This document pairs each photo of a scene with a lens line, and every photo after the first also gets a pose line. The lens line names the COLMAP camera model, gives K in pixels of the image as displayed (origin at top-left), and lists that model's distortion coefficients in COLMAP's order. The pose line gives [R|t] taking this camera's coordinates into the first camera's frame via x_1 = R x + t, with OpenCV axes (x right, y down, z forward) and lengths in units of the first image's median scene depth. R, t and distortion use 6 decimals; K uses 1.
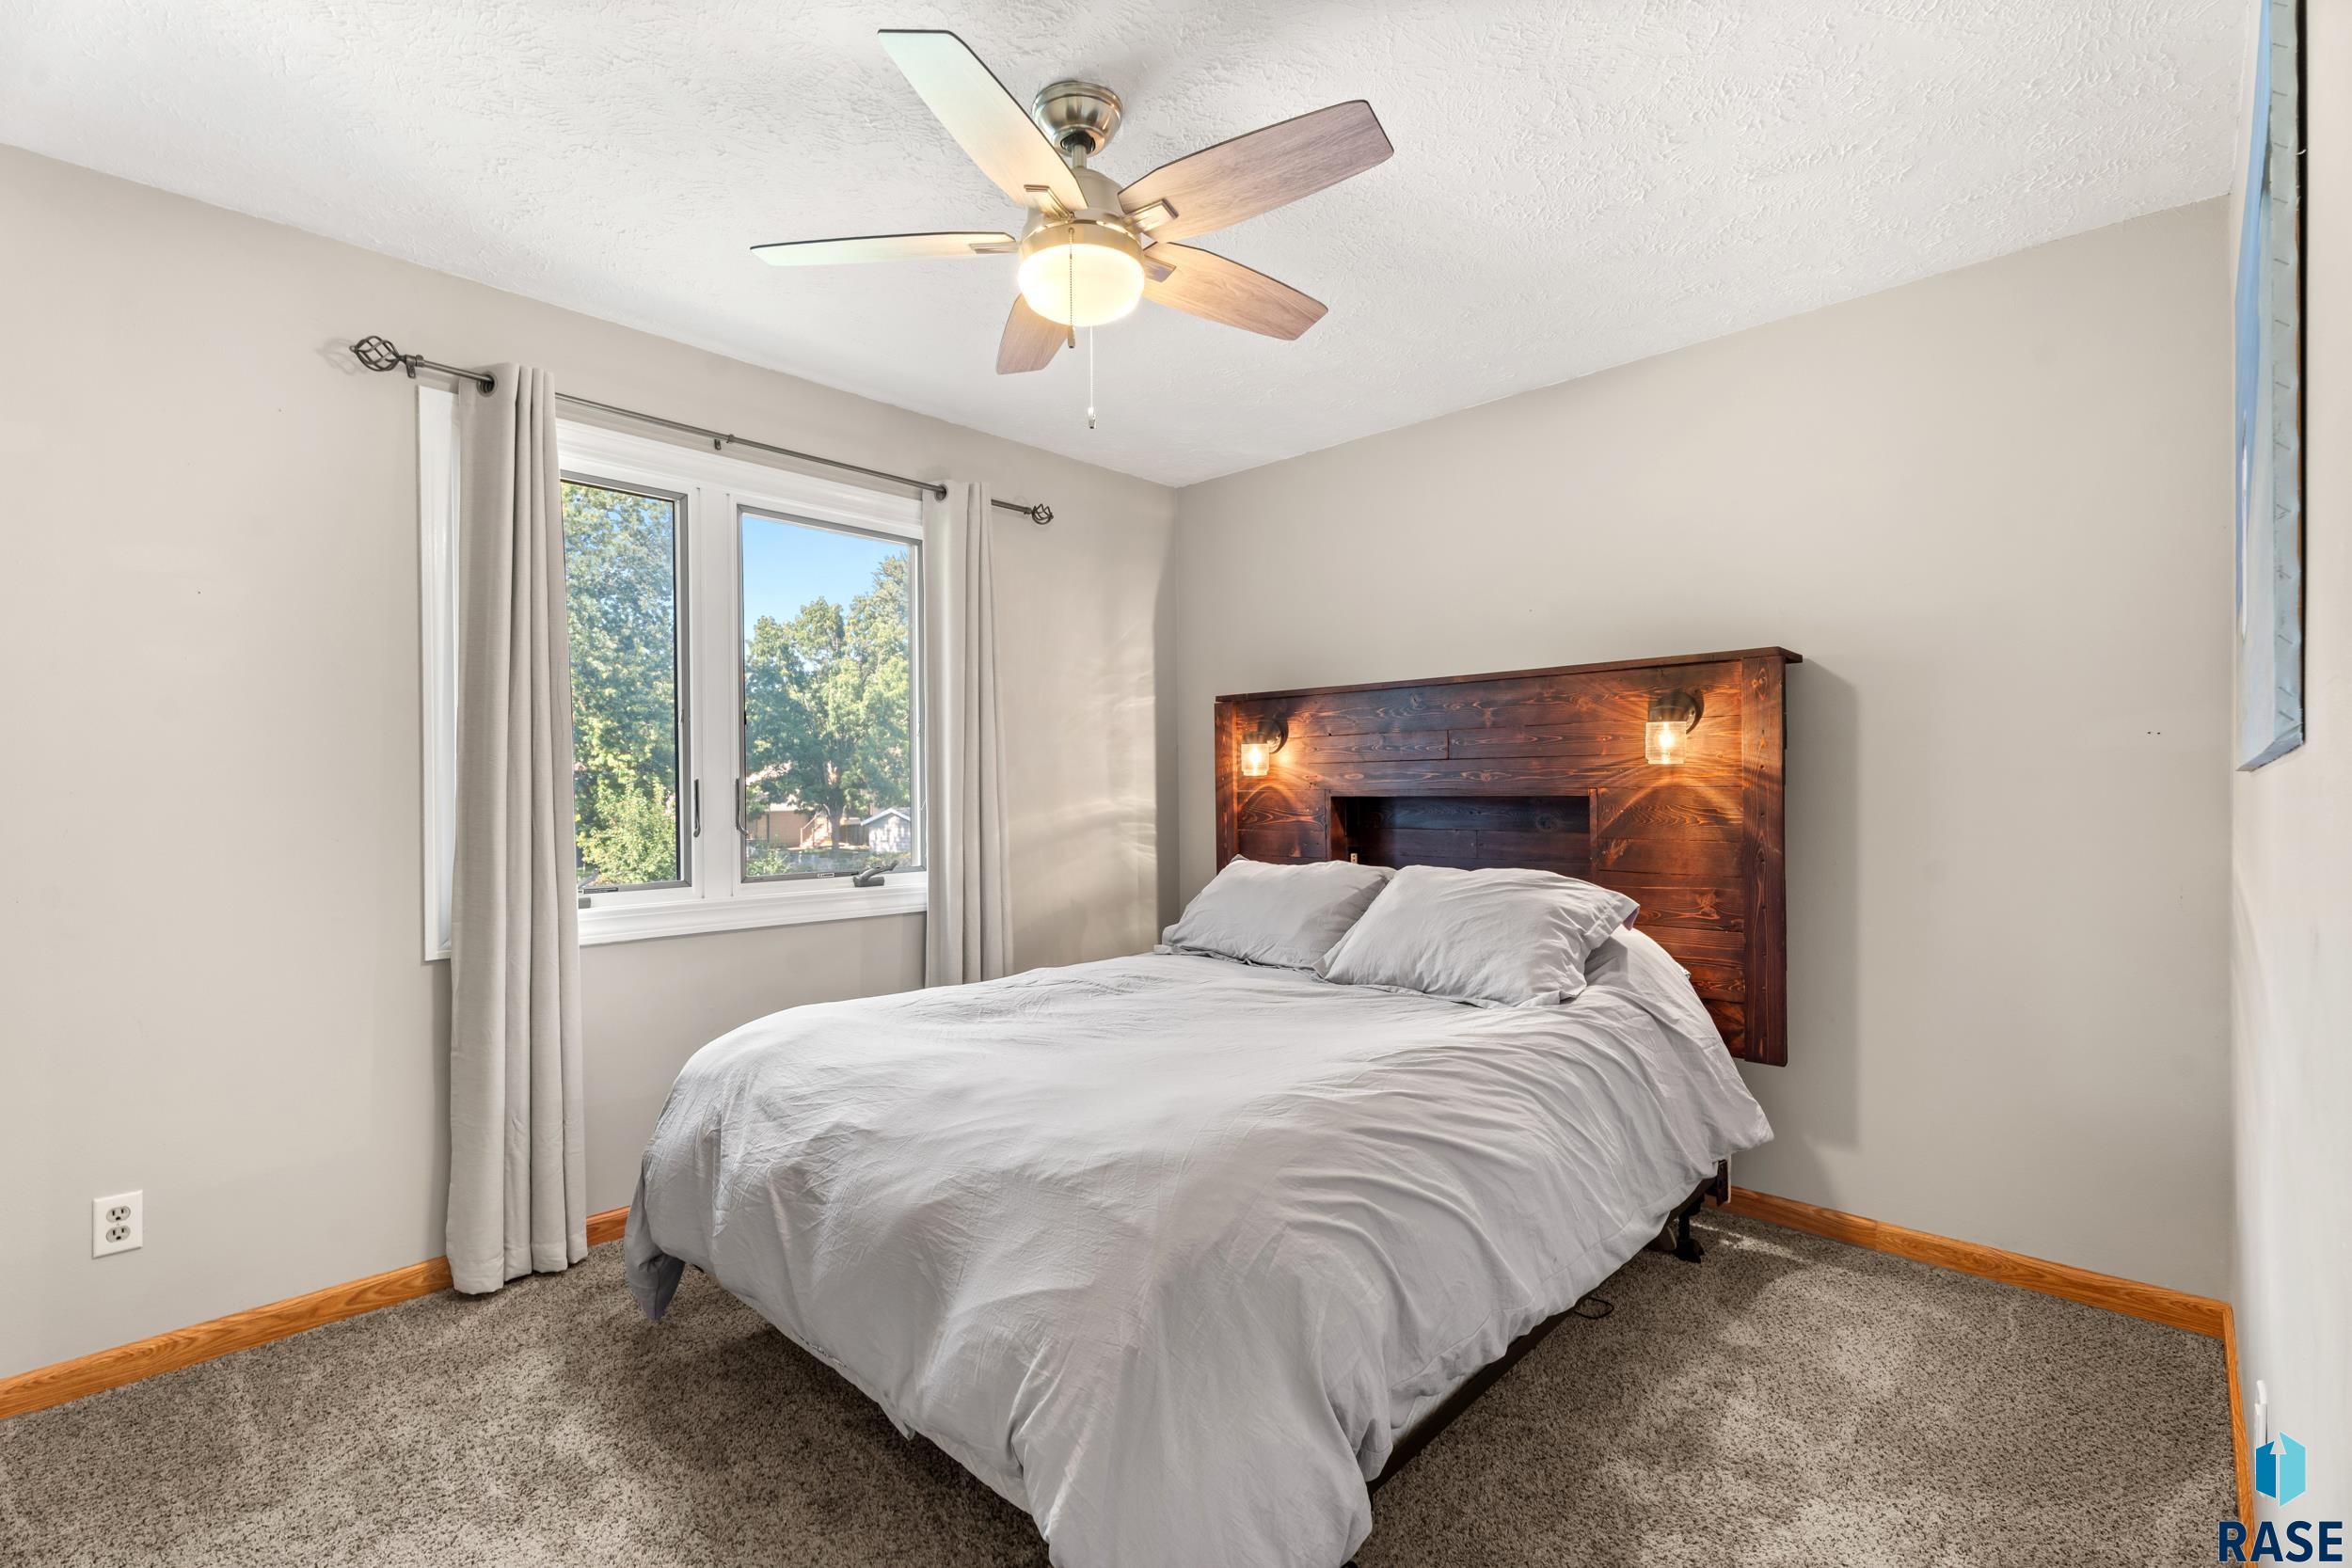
lens RADIAL K [[1047.9, 0, 1168.5], [0, 1047.9, 800.6], [0, 0, 1]] dist [0.009671, -0.001867]
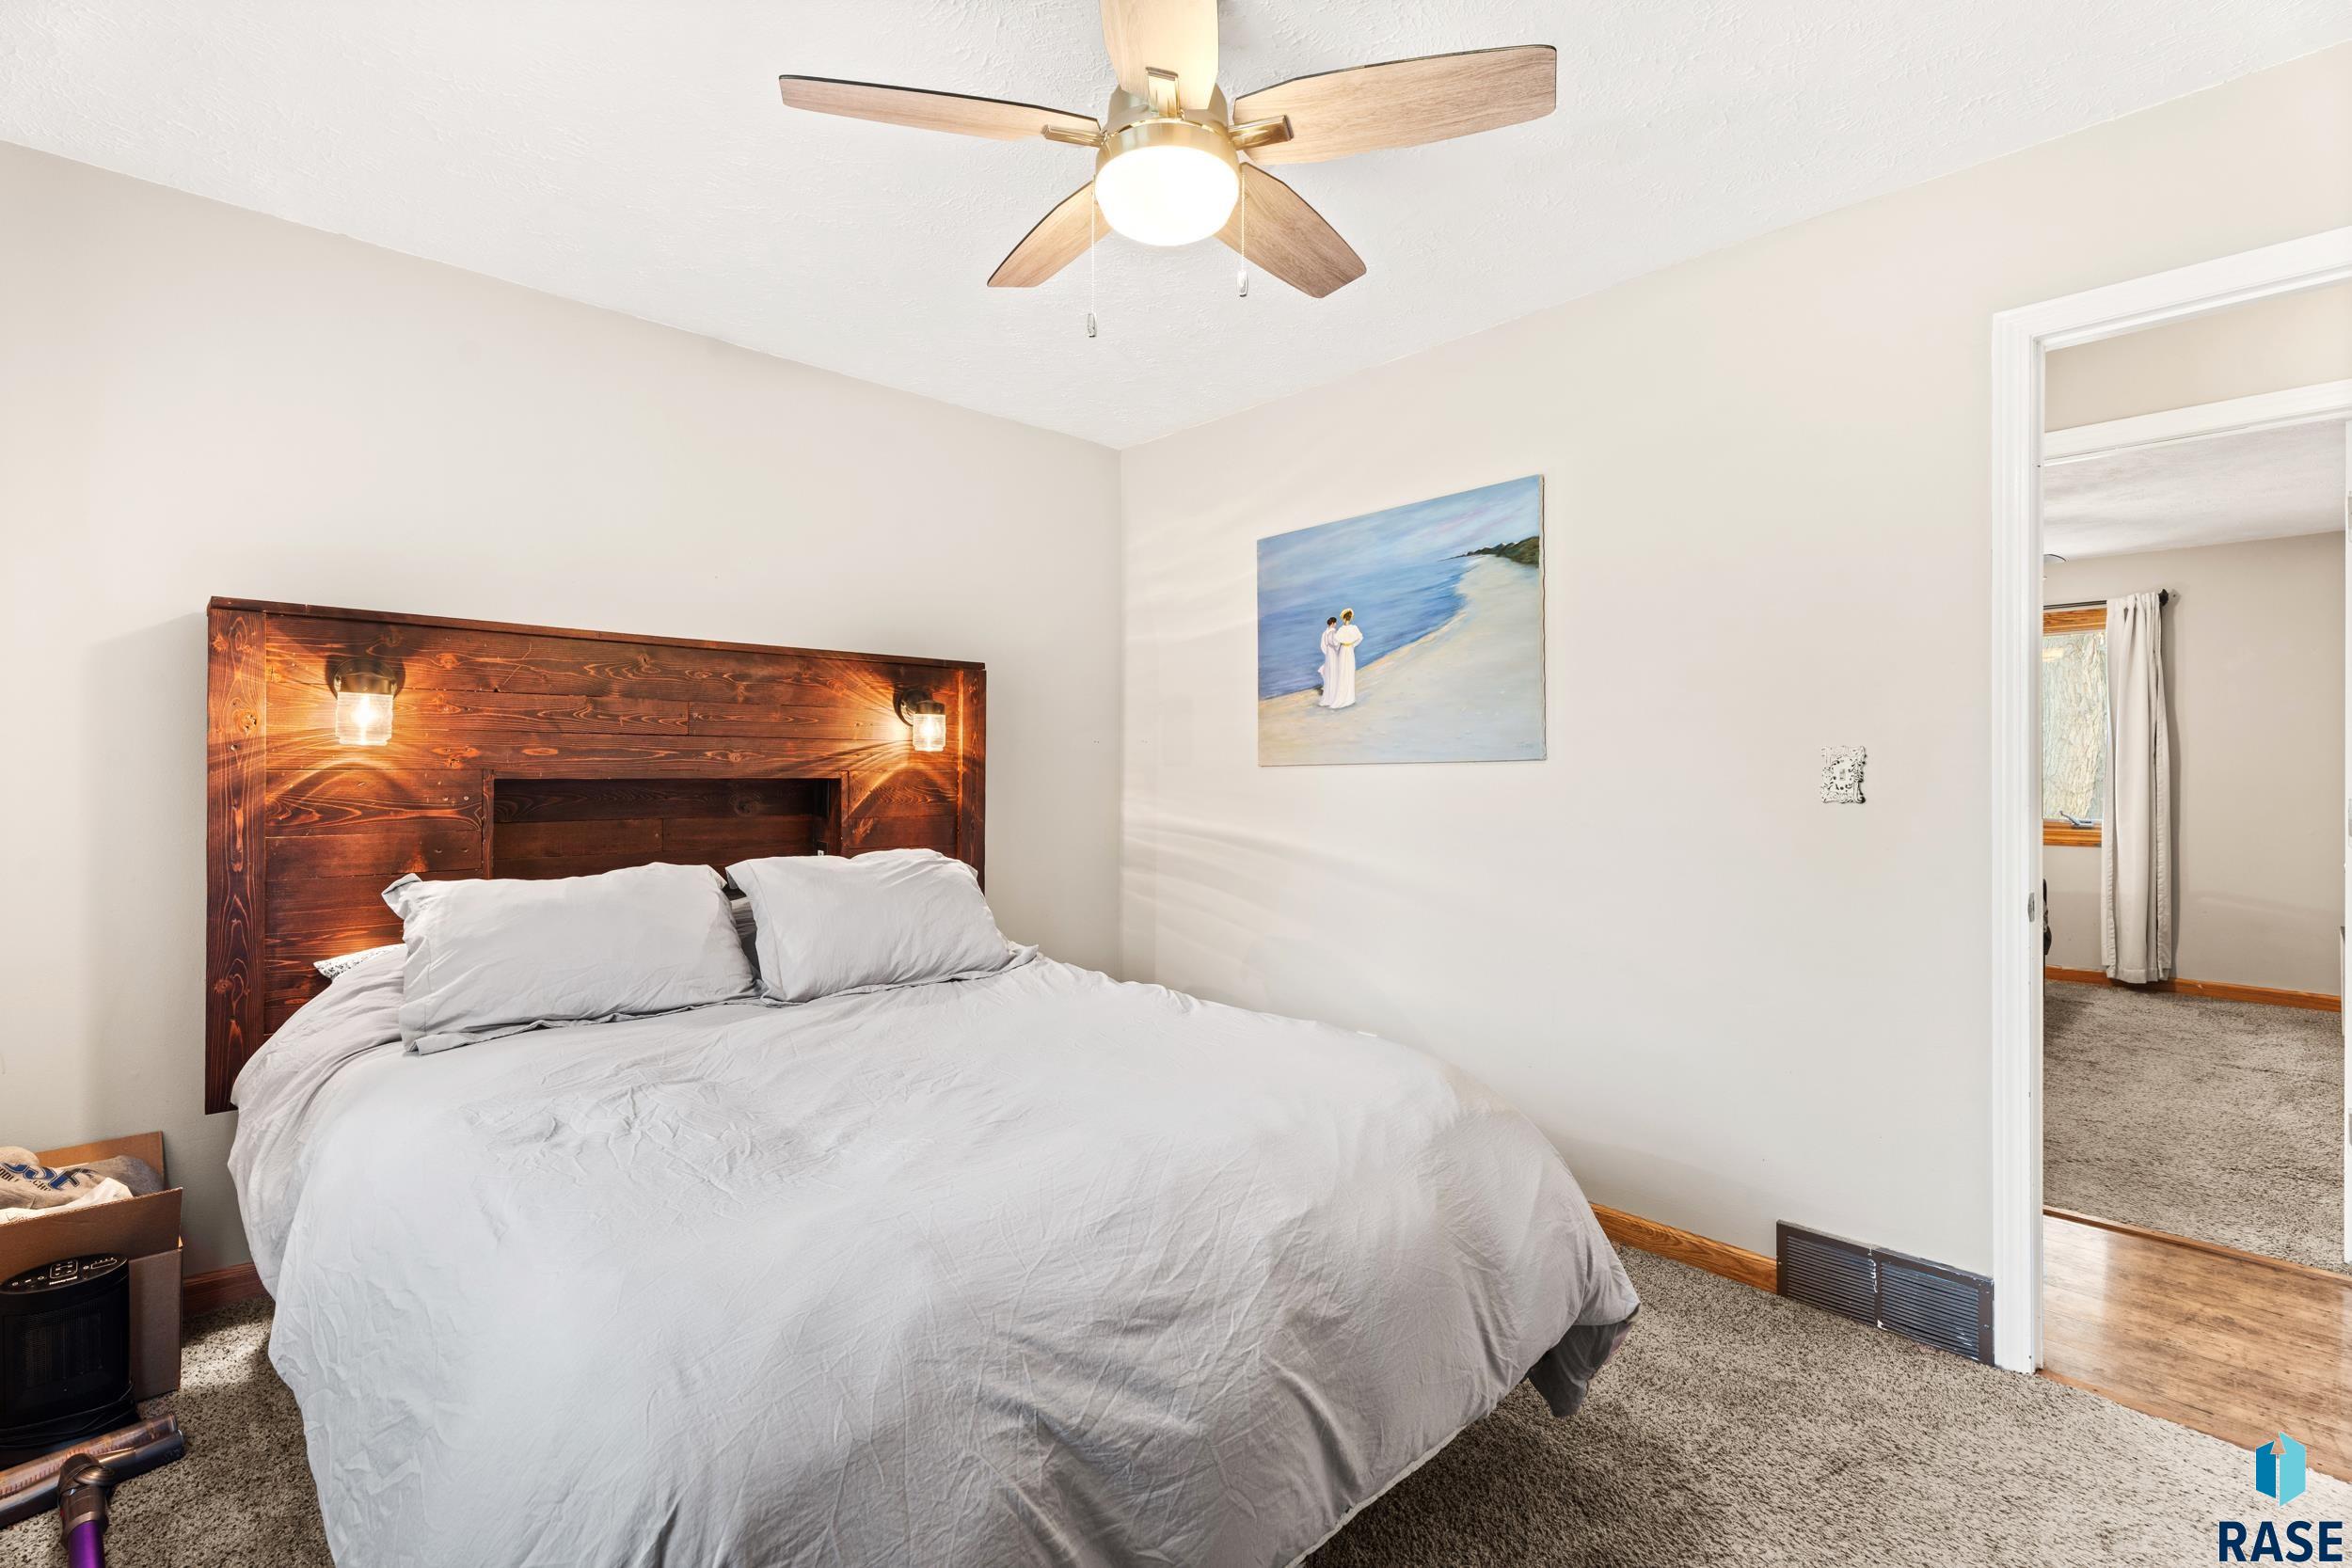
lens RADIAL K [[1047.9, 0, 1164.1], [0, 1047.9, 777.4], [0, 0, 1]] dist [0.009671, -0.001867]
pose [[0.061338, 0.004171, 0.998108, -0.559442], [0.009588, 0.999943, -0.004768, 0.002412], [-0.998071, 0.009862, 0.061295, 0.561873]]
